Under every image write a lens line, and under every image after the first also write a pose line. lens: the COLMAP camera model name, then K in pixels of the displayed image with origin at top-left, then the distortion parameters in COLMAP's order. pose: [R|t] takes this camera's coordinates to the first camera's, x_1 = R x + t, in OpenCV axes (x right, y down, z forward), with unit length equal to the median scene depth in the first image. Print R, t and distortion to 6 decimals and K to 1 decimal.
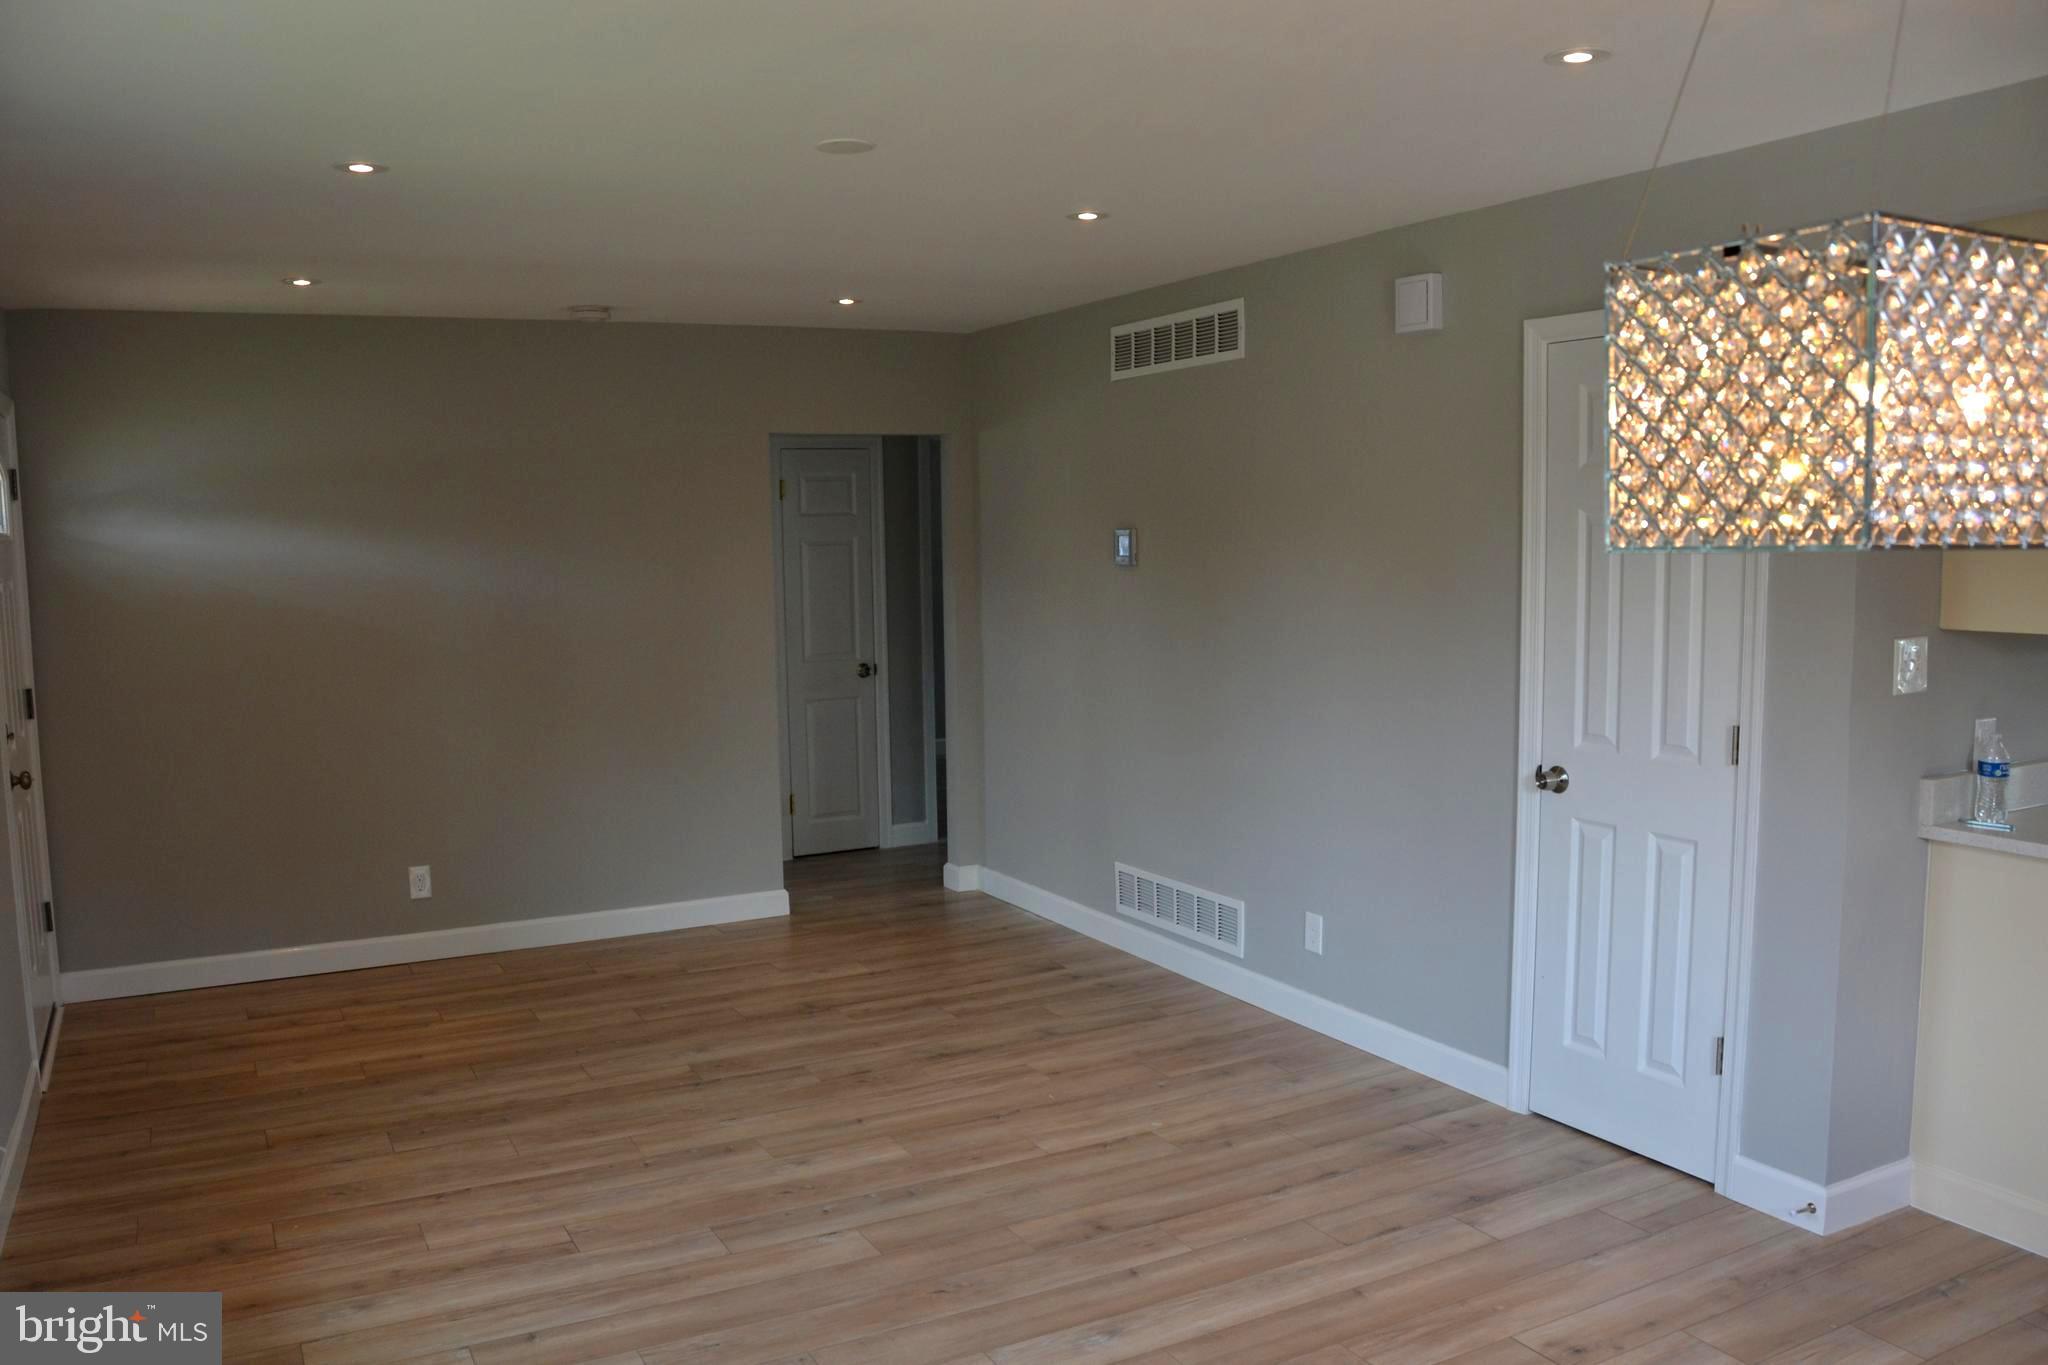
lens RADIAL K [[1604.2, 0, 1076.1], [0, 1604.2, 656.1], [0, 0, 1]] dist [-0.163434, 0.073026]
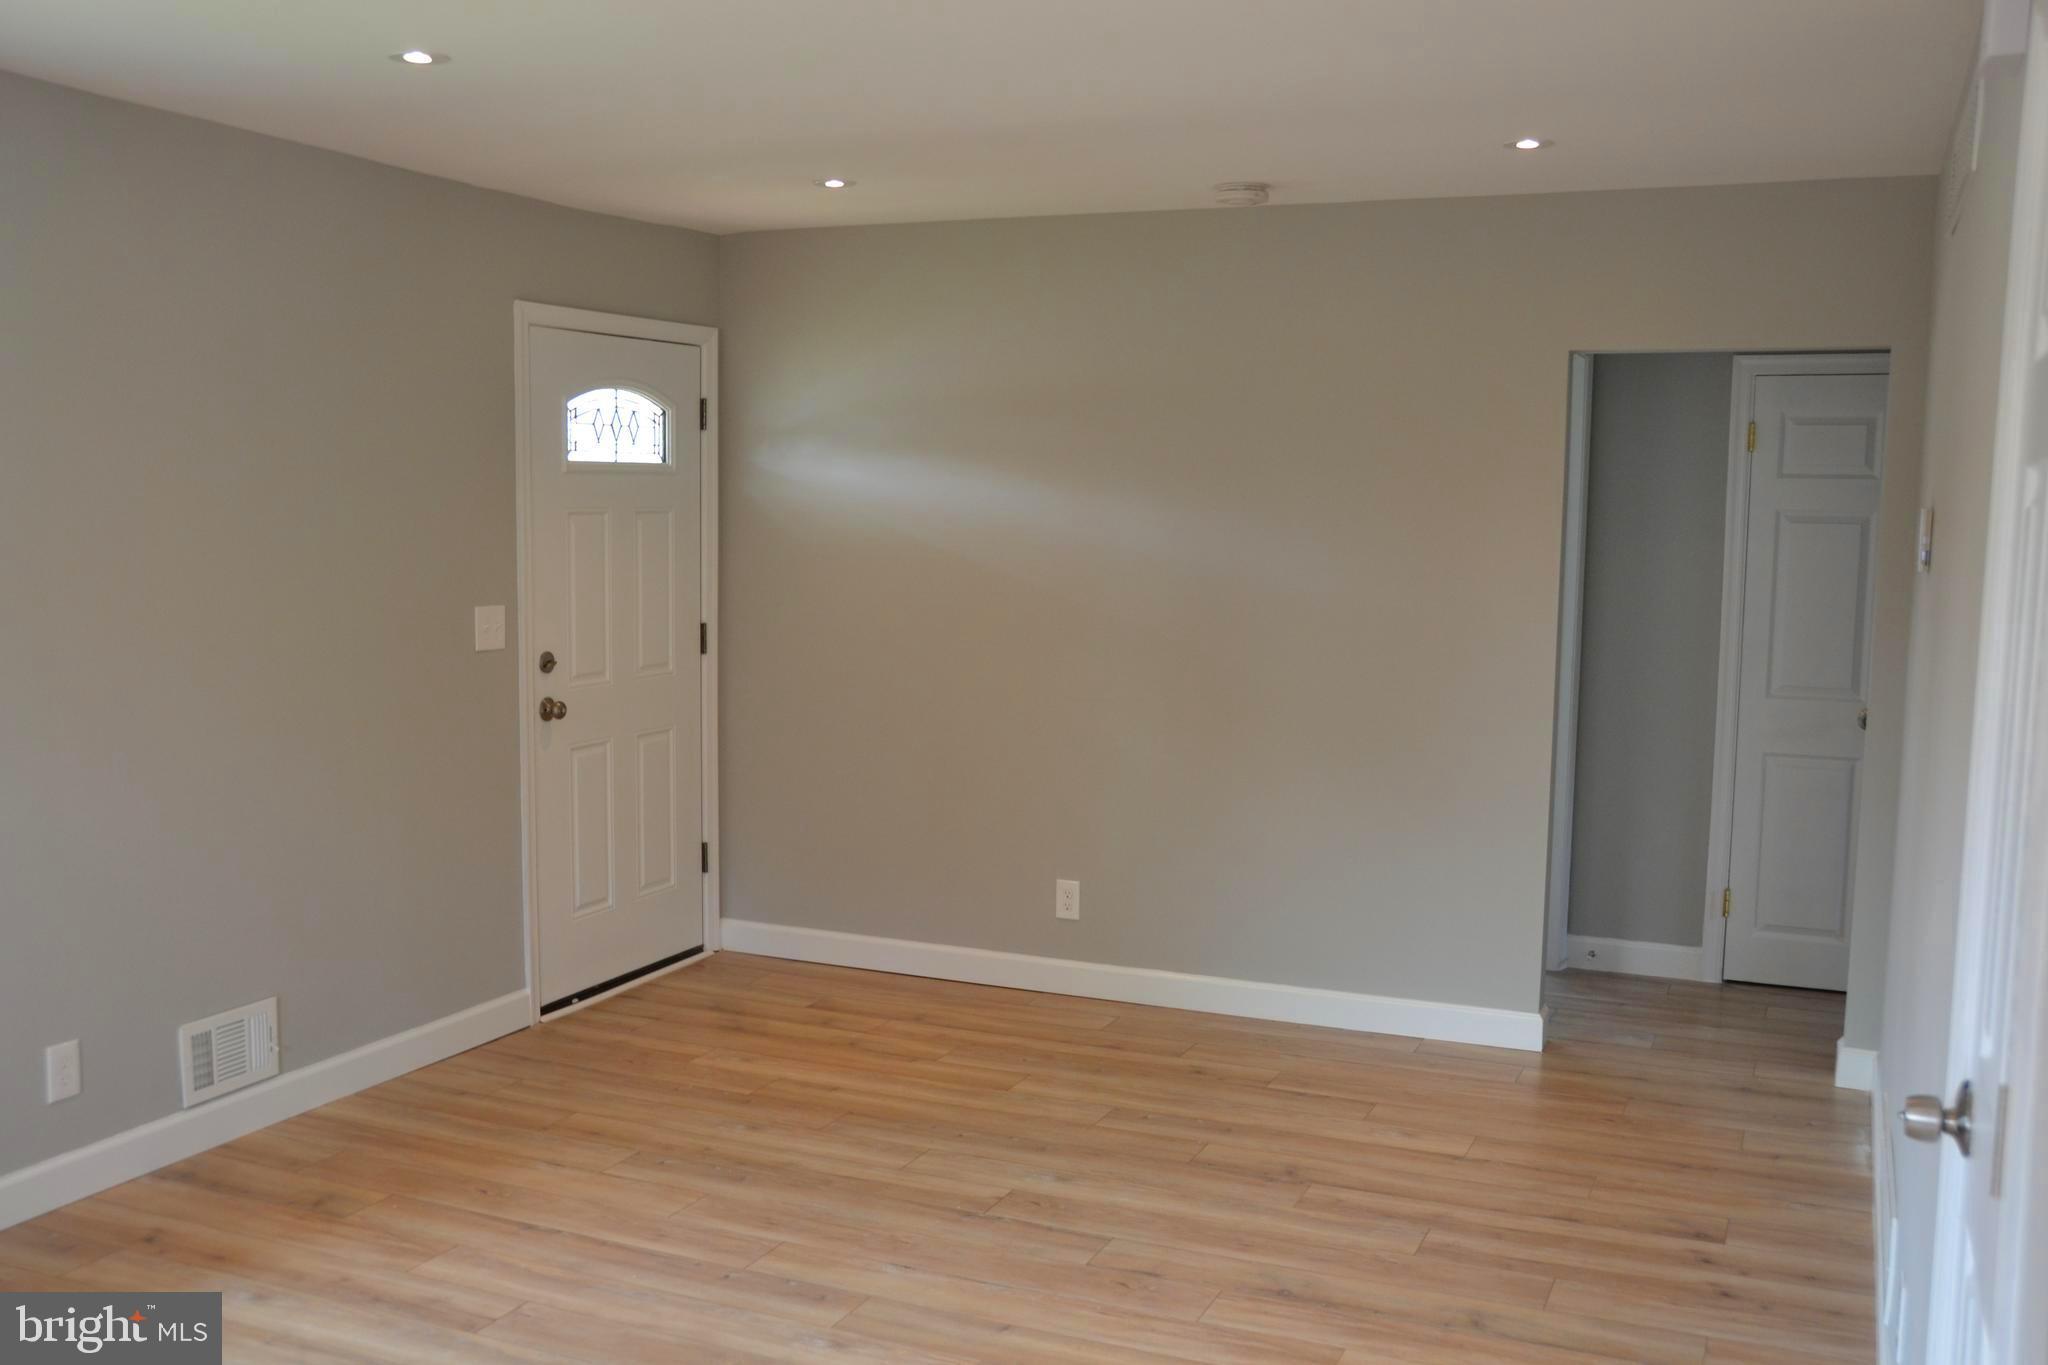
lens RADIAL K [[1951.9, 0, 1018.5], [0, 1951.9, 667.0], [0, 0, 1]] dist [-0.062909, 0.000000]
pose [[0.602732, 0.098462, -0.791845, 0.560591], [-0.091207, 0.994355, 0.054219, -0.048075], [0.792714, 0.039542, 0.608310, 0.509250]]
